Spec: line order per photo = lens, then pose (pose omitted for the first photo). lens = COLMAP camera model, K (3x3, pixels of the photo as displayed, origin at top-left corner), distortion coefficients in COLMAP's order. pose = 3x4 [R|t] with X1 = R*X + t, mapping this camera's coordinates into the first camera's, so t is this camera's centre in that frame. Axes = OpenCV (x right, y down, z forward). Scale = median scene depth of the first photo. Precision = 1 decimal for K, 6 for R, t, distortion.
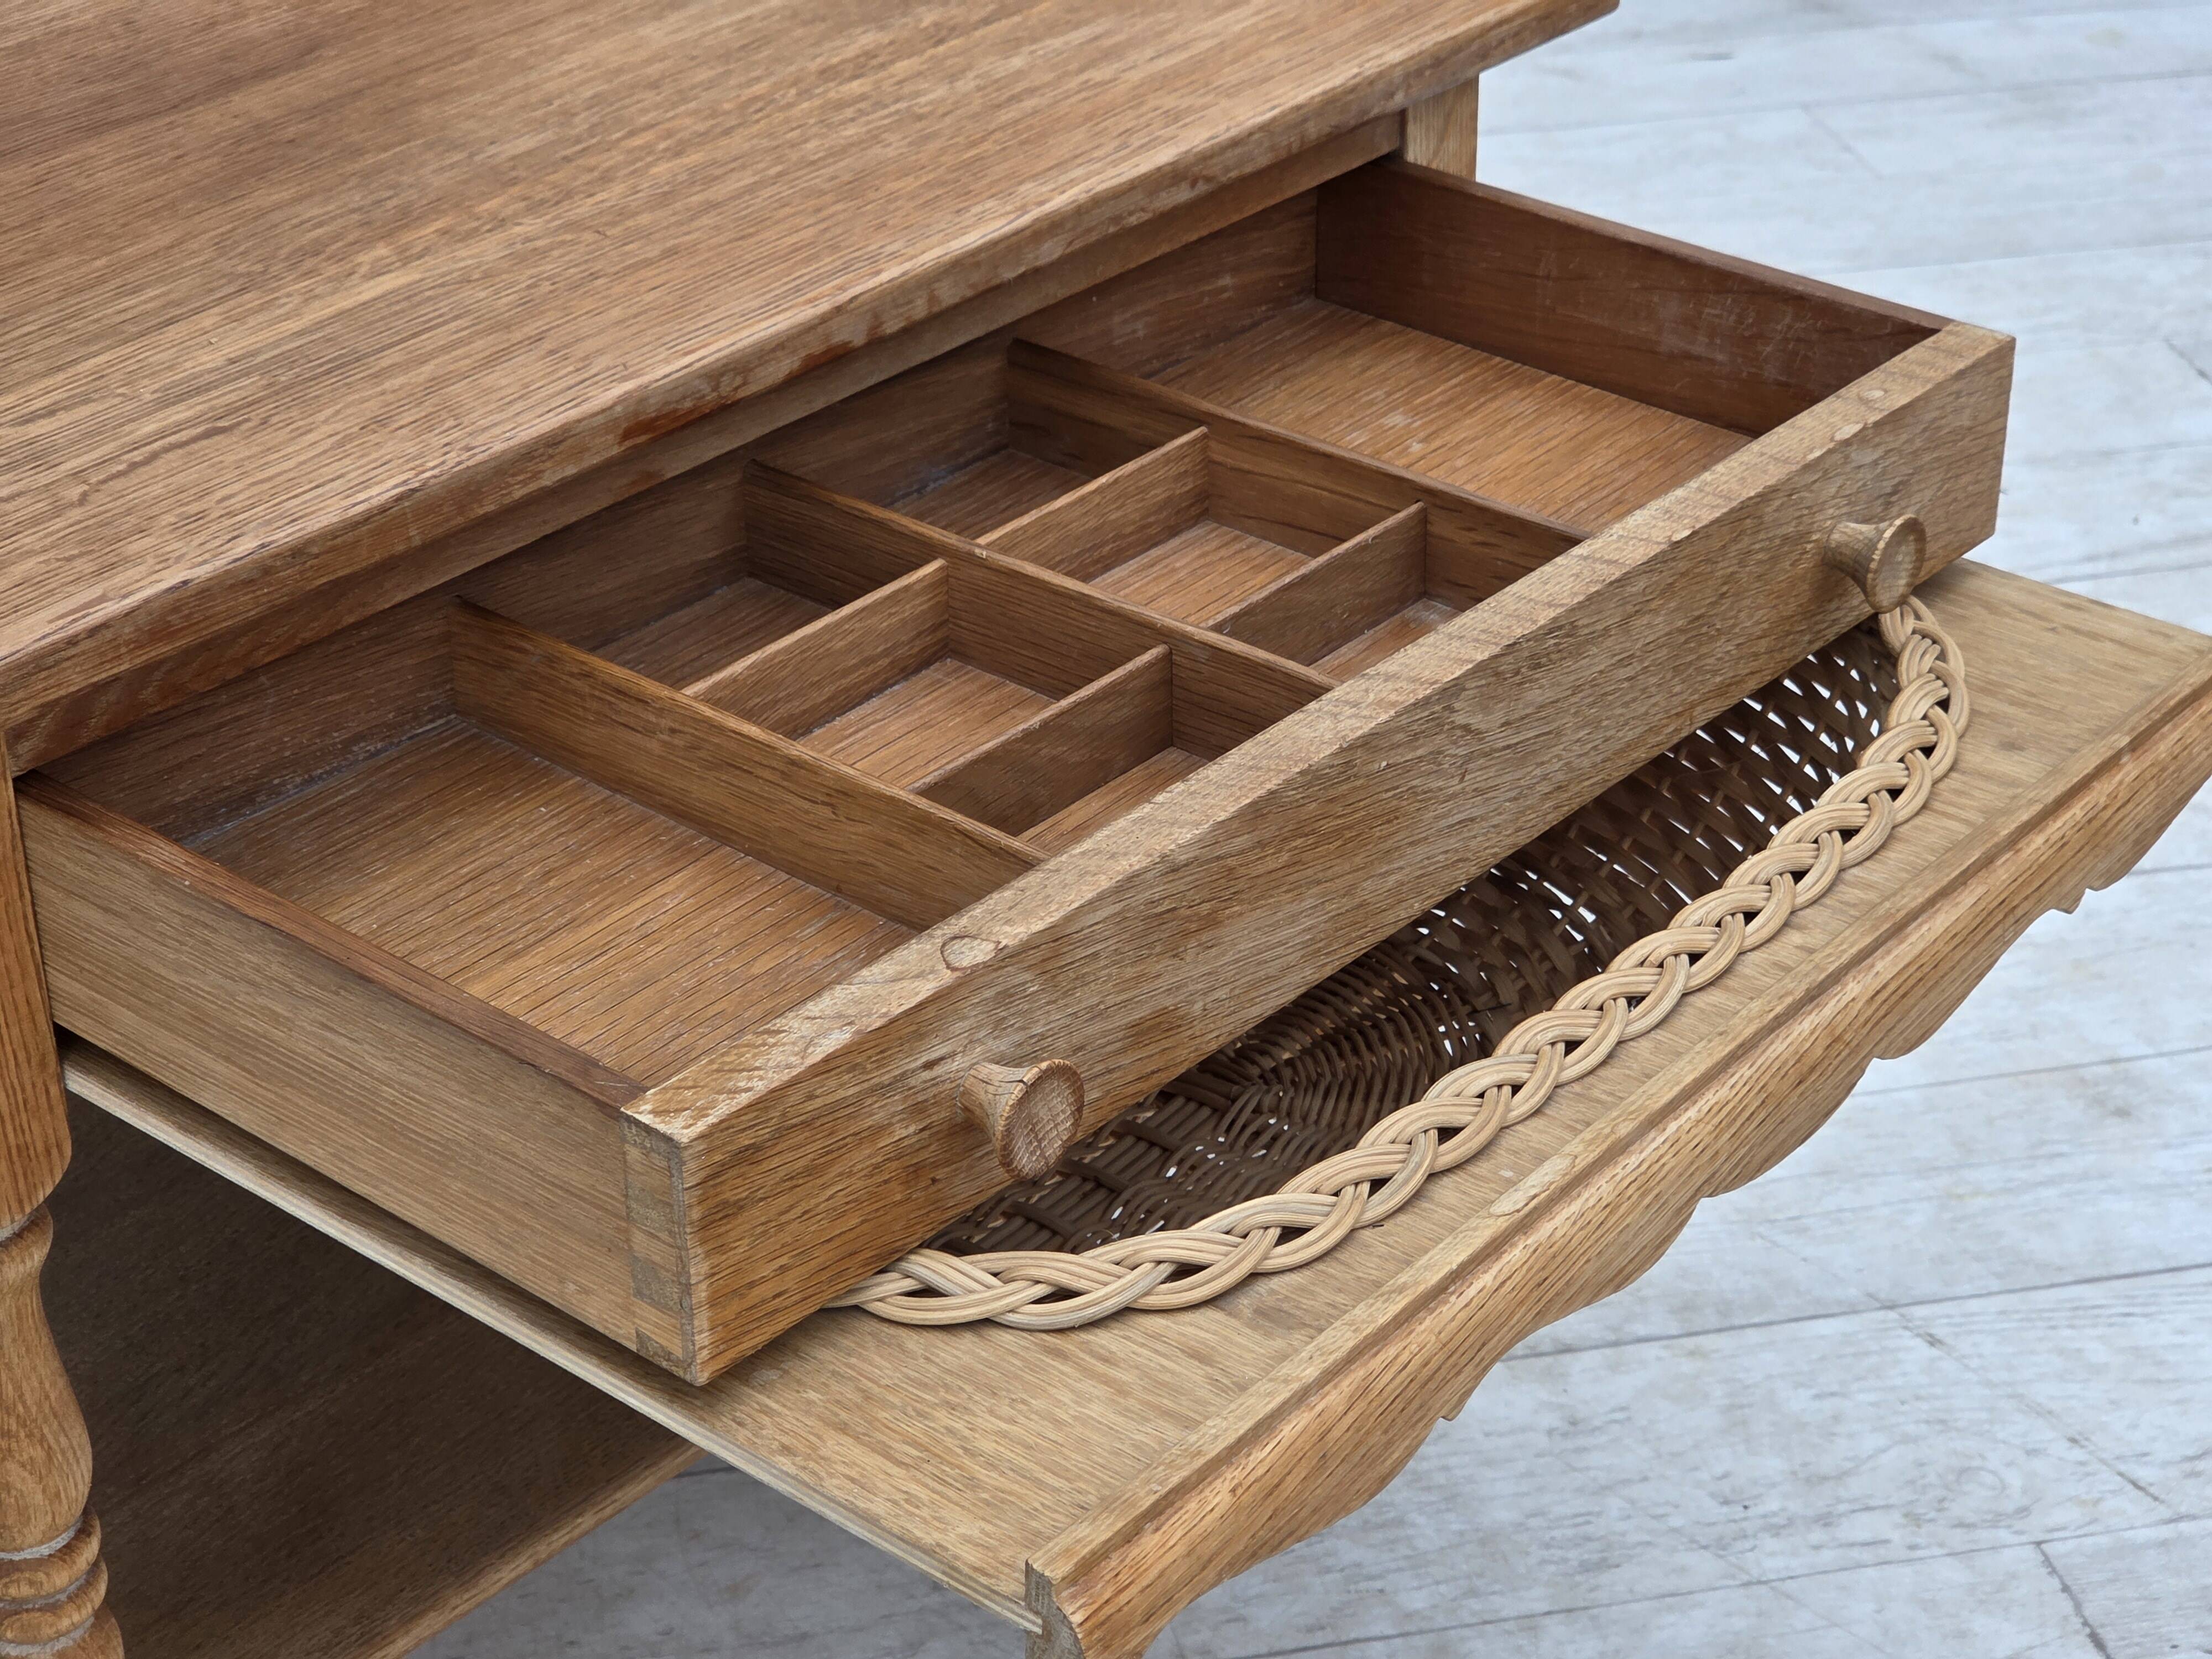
lens RADIAL K [[4383.4, 0, 1143.0], [0, 4383.4, 875.6], [0, 0, 1]] dist [-0.000444, 0.405294]
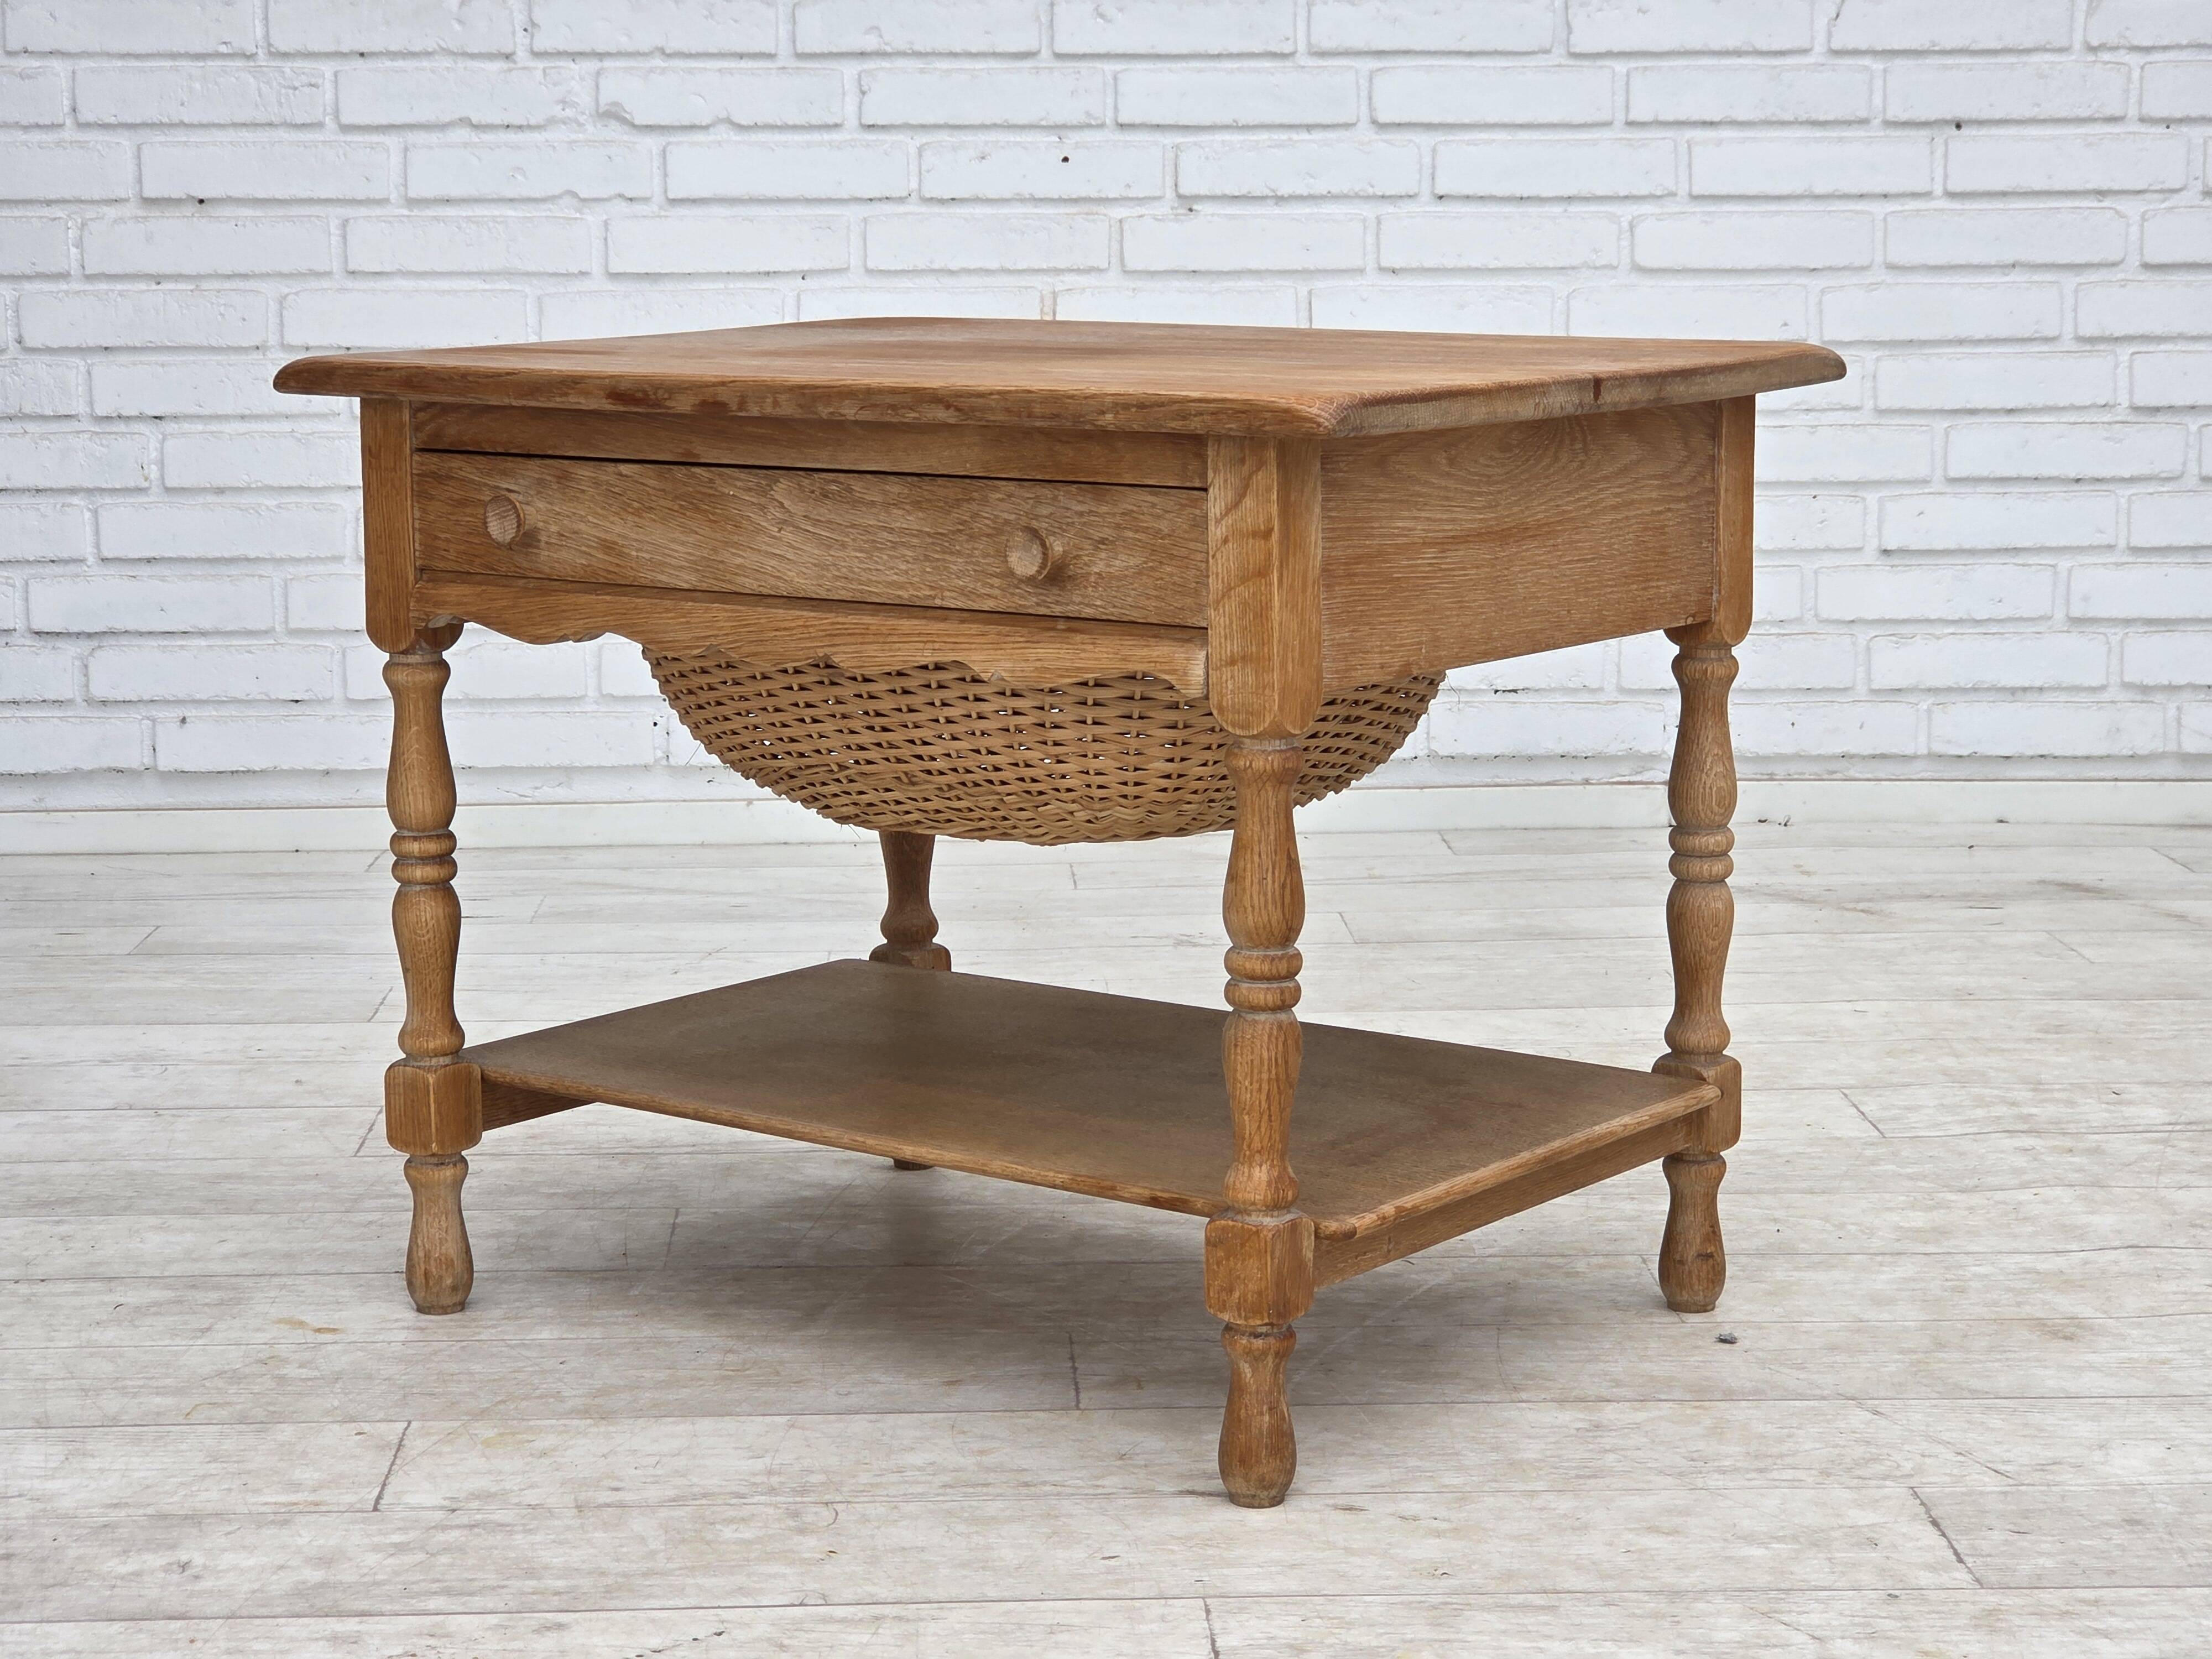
lens RADIAL K [[4382.2, 0, 1073.4], [0, 4382.2, 797.7], [0, 0, 1]] dist [-0.013165, 0.484884]
pose [[0.983607, 0.033327, -0.177218, 0.238522], [-0.092421, 0.937049, -0.336746, 0.575722], [0.154839, 0.347605, 0.924768, -0.519303]]
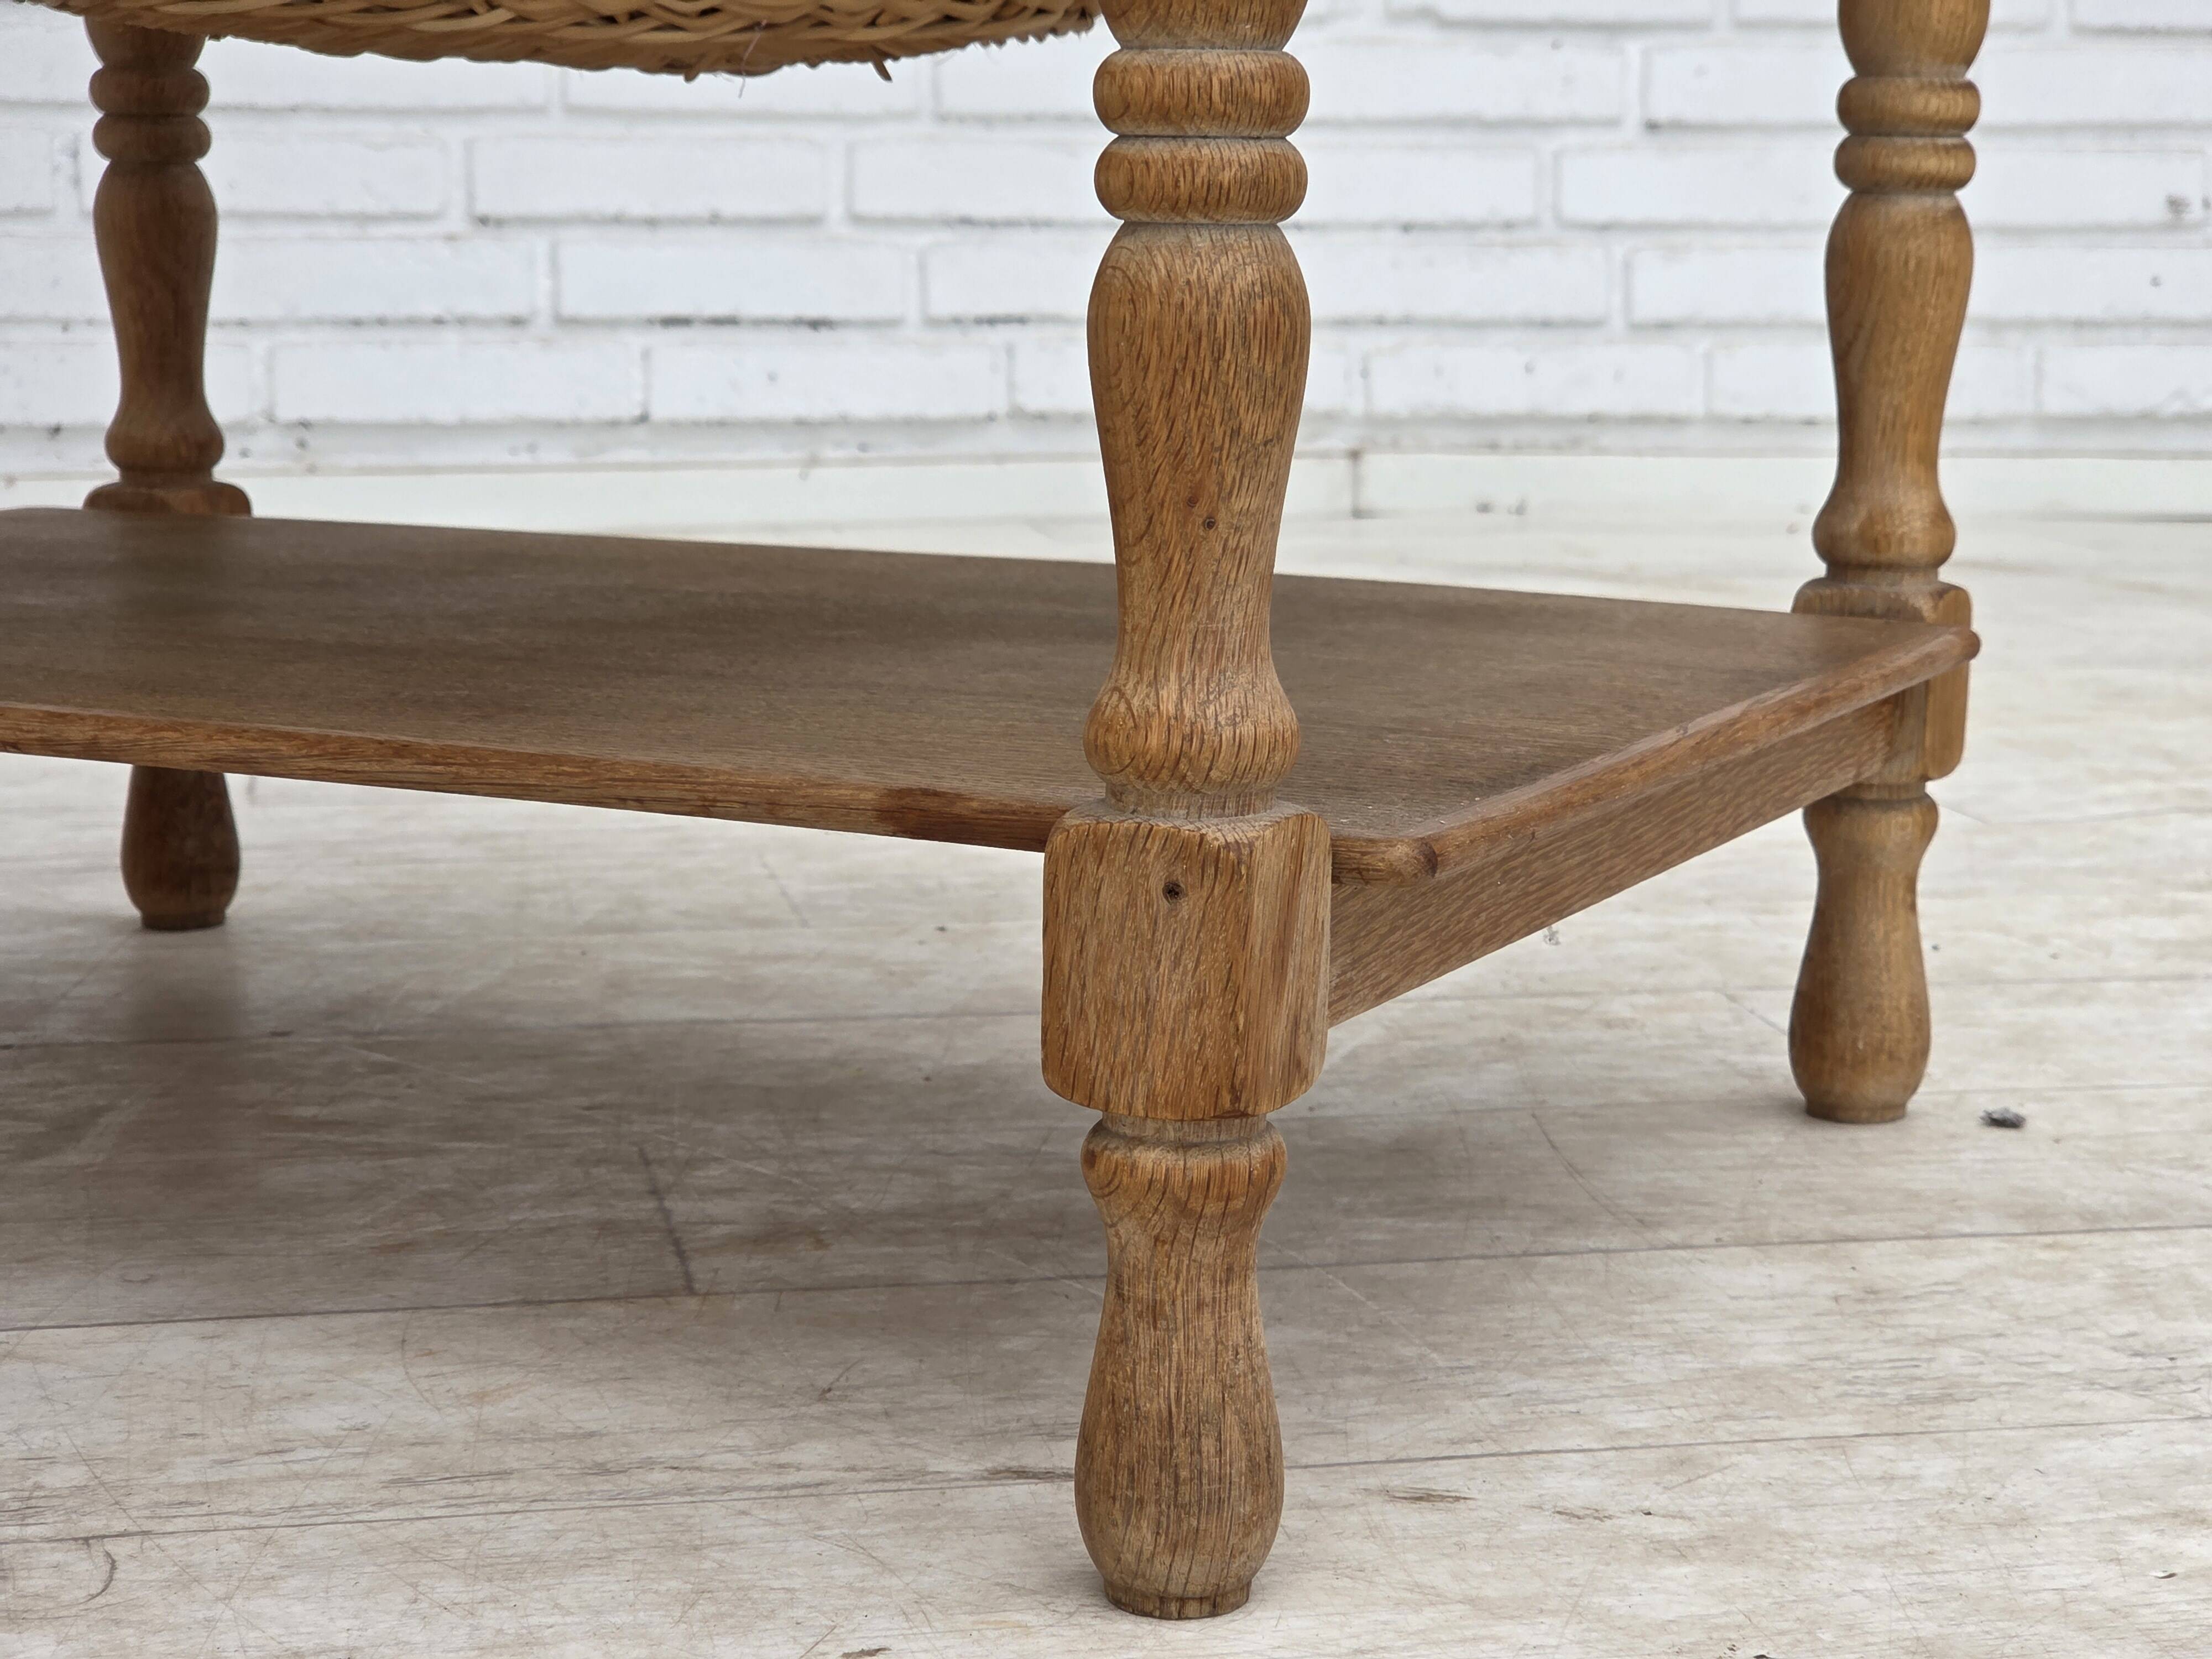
lens RADIAL K [[4383.4, 0, 1143.0], [0, 4383.4, 875.6], [0, 0, 1]] dist [-0.000444, 0.405294]
pose [[0.999717, 0.019745, -0.013264, 0.003353], [-0.023005, 0.944349, -0.328139, 0.375419], [0.006047, 0.328351, 0.944536, 0.541395]]
